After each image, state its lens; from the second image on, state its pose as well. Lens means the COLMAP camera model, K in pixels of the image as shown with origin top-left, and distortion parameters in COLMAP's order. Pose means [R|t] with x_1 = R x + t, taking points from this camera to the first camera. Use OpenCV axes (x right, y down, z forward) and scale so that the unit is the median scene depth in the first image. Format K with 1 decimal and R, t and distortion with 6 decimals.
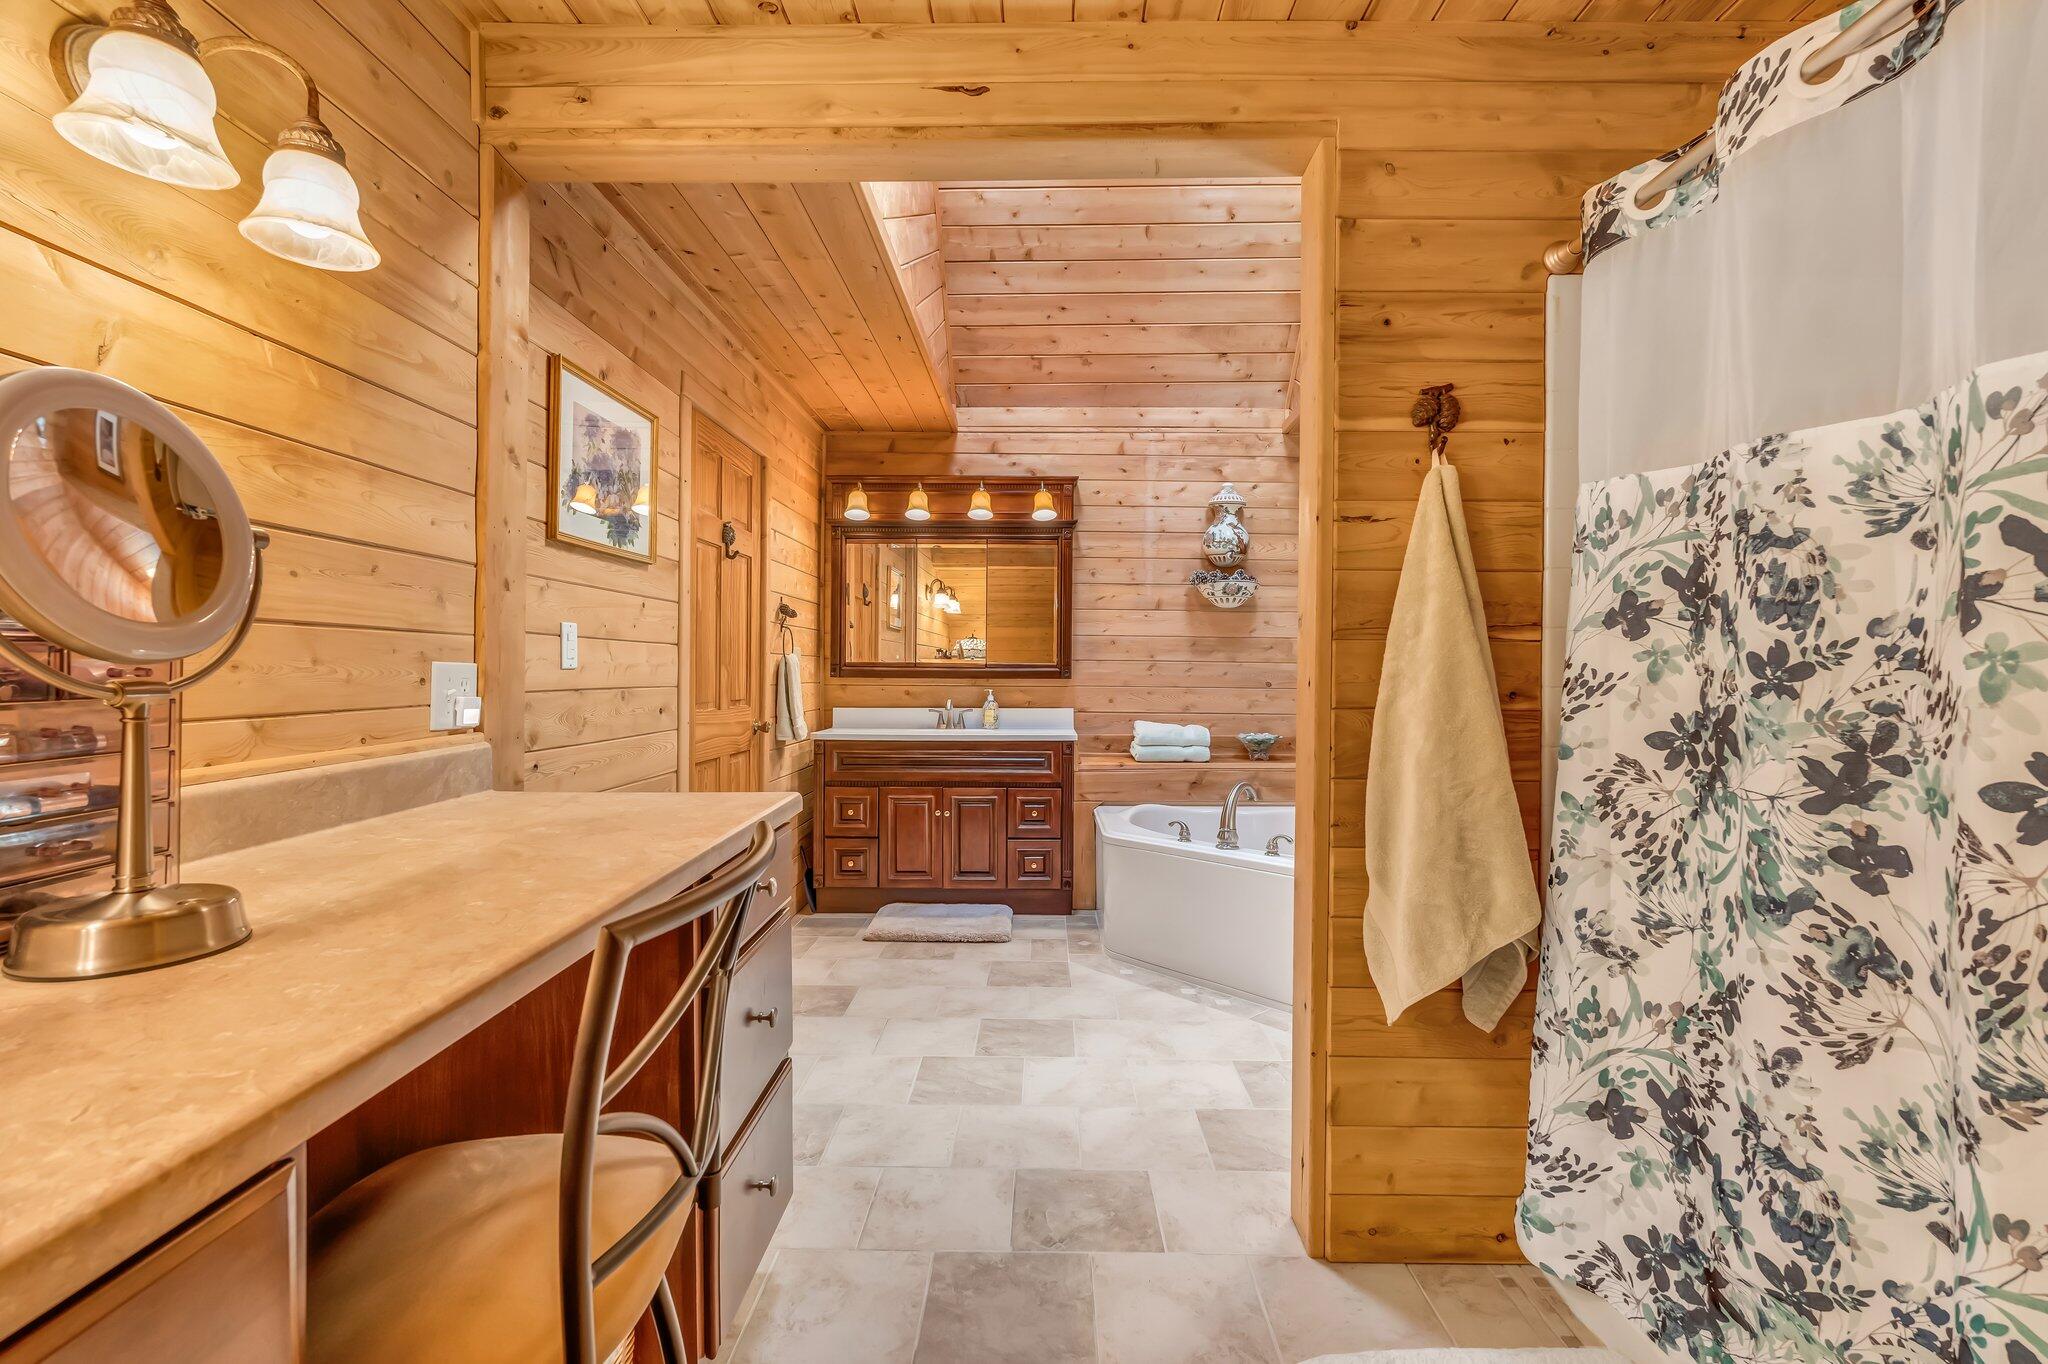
lens RADIAL K [[893.8, 0, 1023.6], [0, 893.8, 677.7], [0, 0, 1]] dist [0.000293, 0.000002]
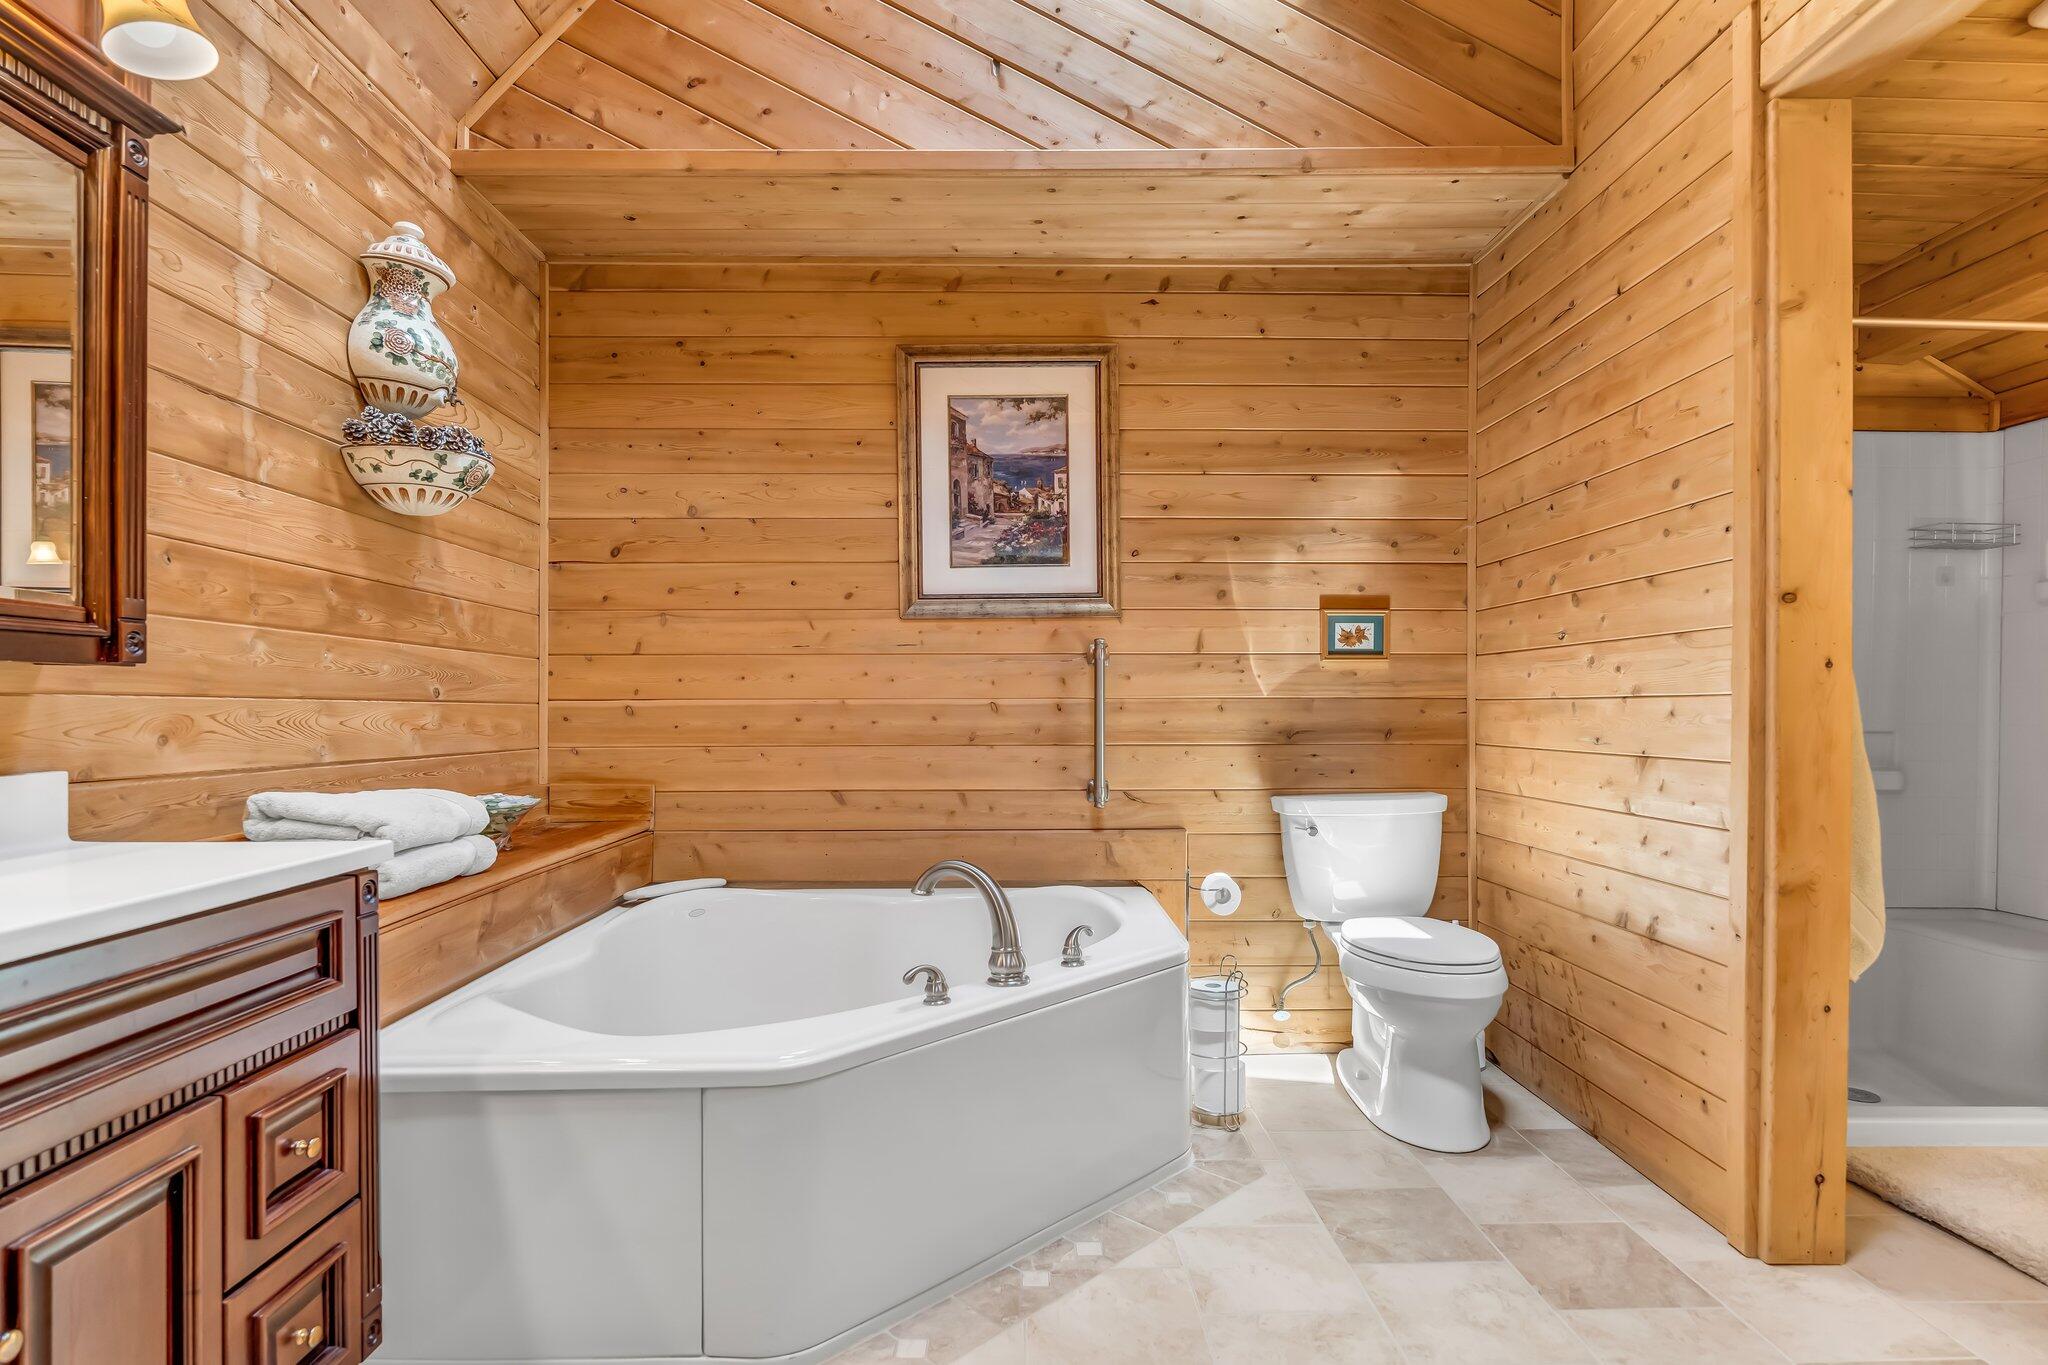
lens RADIAL K [[1033.1, 0, 1022.3], [0, 1033.1, 702.7], [0, 0, 1]] dist [0.001114, 0.000129]
pose [[-0.036282, 0.000333, 0.999342, -0.337448], [0.002843, 0.999996, -0.000230, 0.016816], [-0.999338, 0.002832, -0.036282, 0.850143]]
